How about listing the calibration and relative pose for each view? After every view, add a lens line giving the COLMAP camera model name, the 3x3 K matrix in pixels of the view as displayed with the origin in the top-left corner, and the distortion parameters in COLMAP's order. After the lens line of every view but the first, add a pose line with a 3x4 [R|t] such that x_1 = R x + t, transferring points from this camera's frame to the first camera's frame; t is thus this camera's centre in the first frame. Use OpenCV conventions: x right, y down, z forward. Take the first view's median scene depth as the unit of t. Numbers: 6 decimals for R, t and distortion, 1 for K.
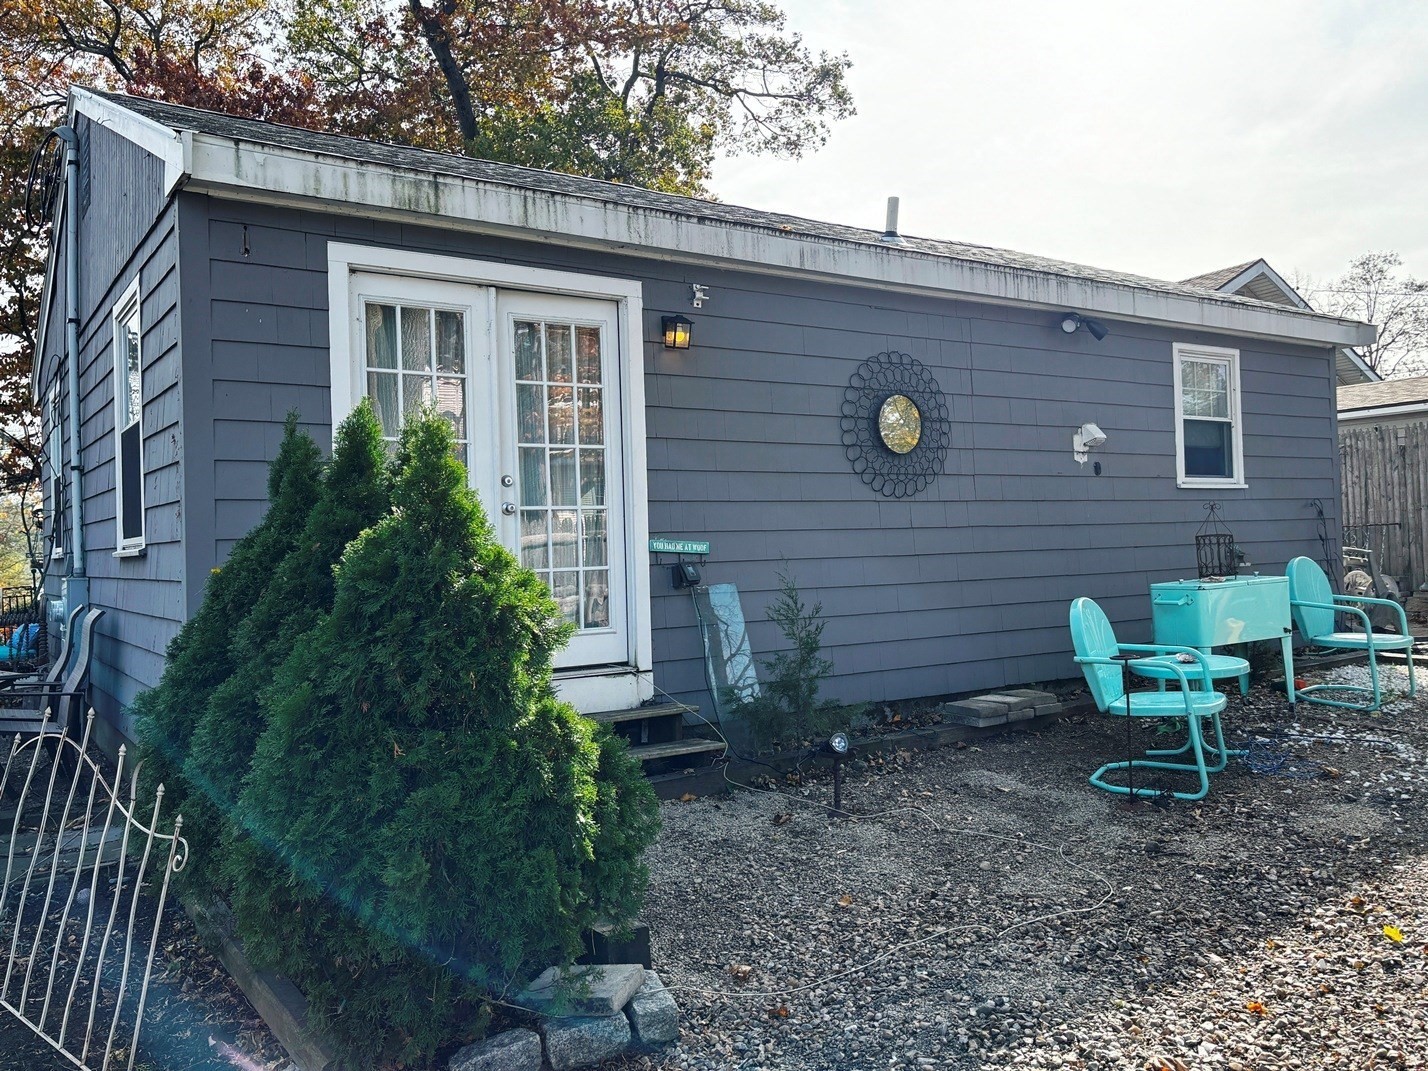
lens RADIAL K [[1131.0, 0, 715.9], [0, 1131.0, 539.4], [0, 0, 1]] dist [0.045796, -0.053400]
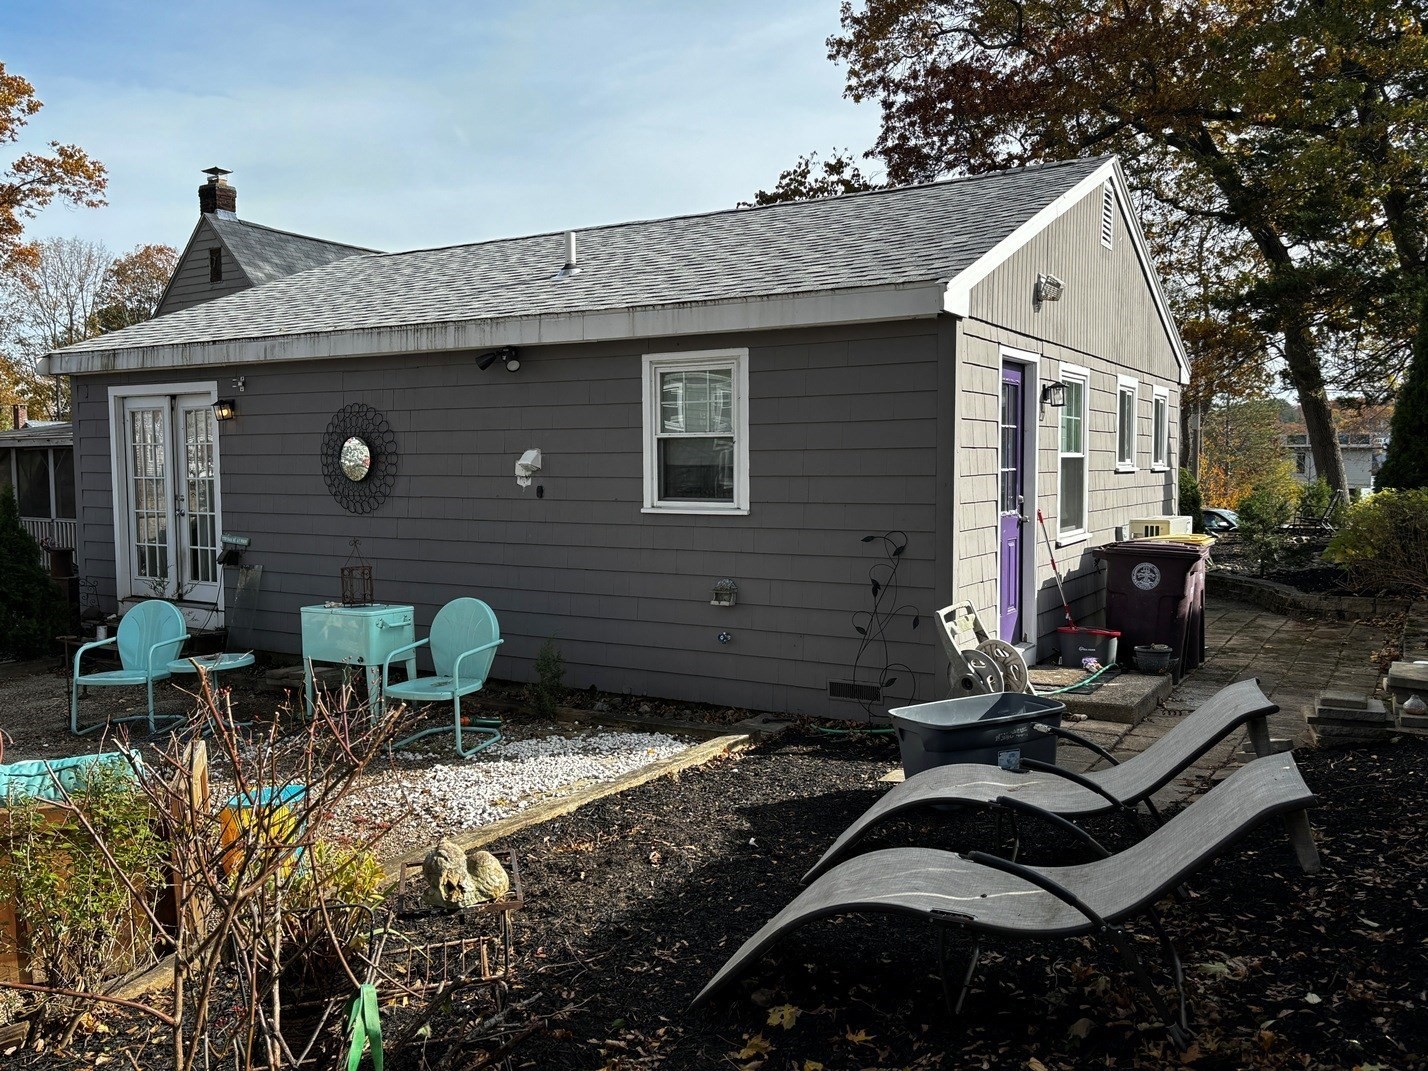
lens RADIAL K [[1131.0, 0, 715.9], [0, 1131.0, 539.4], [0, 0, 1]] dist [0.045796, -0.053400]
pose [[0.447504, 0.092091, -0.889528, 1.359398], [0.000508, 0.994657, 0.103231, -0.127729], [0.894282, -0.046648, 0.445066, 0.687299]]
